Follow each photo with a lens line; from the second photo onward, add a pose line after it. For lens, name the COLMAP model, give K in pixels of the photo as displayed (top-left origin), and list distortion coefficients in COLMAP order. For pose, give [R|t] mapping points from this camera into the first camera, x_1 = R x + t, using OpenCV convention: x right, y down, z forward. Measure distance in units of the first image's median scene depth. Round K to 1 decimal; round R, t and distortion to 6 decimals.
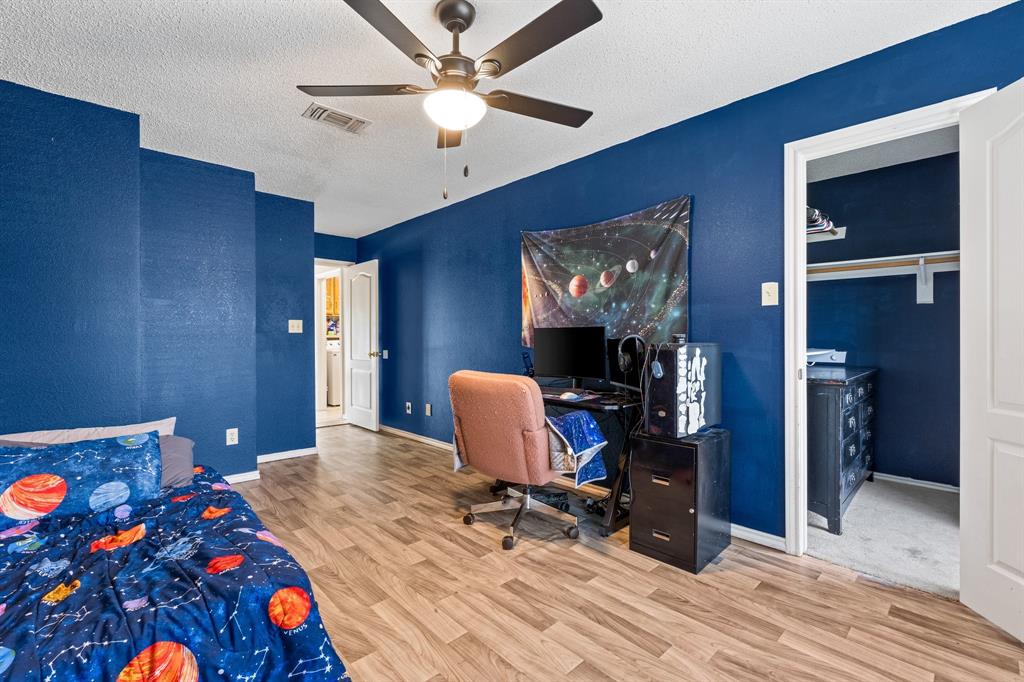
lens RADIAL K [[450.9, 0, 511.5], [0, 450.9, 340.3], [0, 0, 1]] dist [-0.003647, 0.000787]
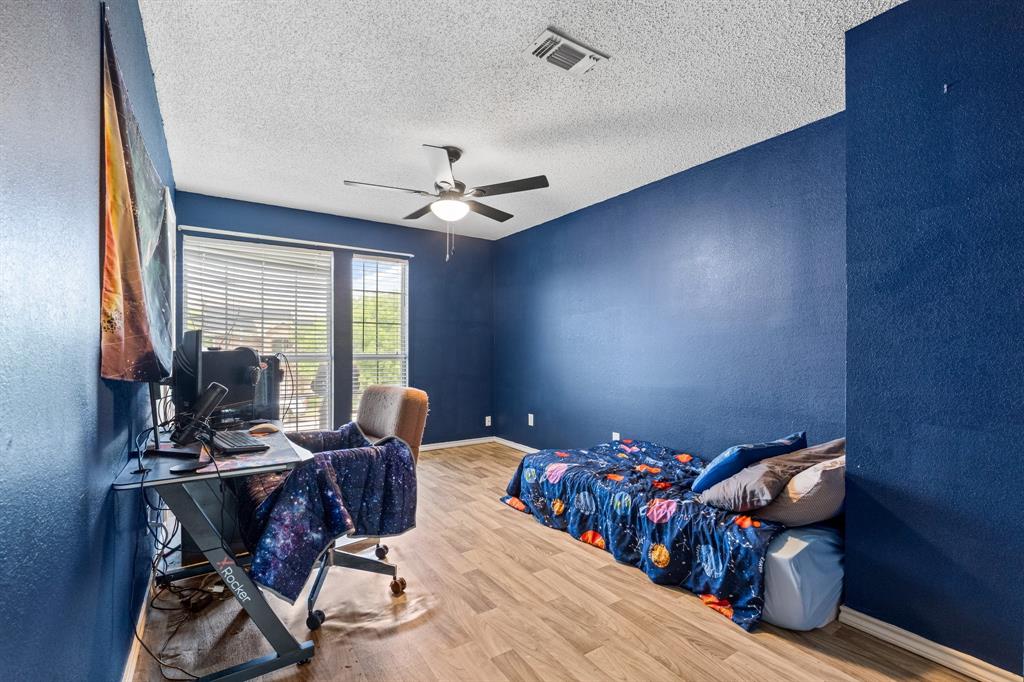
lens RADIAL K [[450.9, 0, 512.9], [0, 450.9, 345.4], [0, 0, 1]] dist [-0.003647, 0.000787]
pose [[-0.985694, -0.000411, 0.168545, -0.473154], [-0.001437, 0.999981, -0.005969, -0.008532], [-0.168540, -0.006126, -0.985676, 1.964950]]
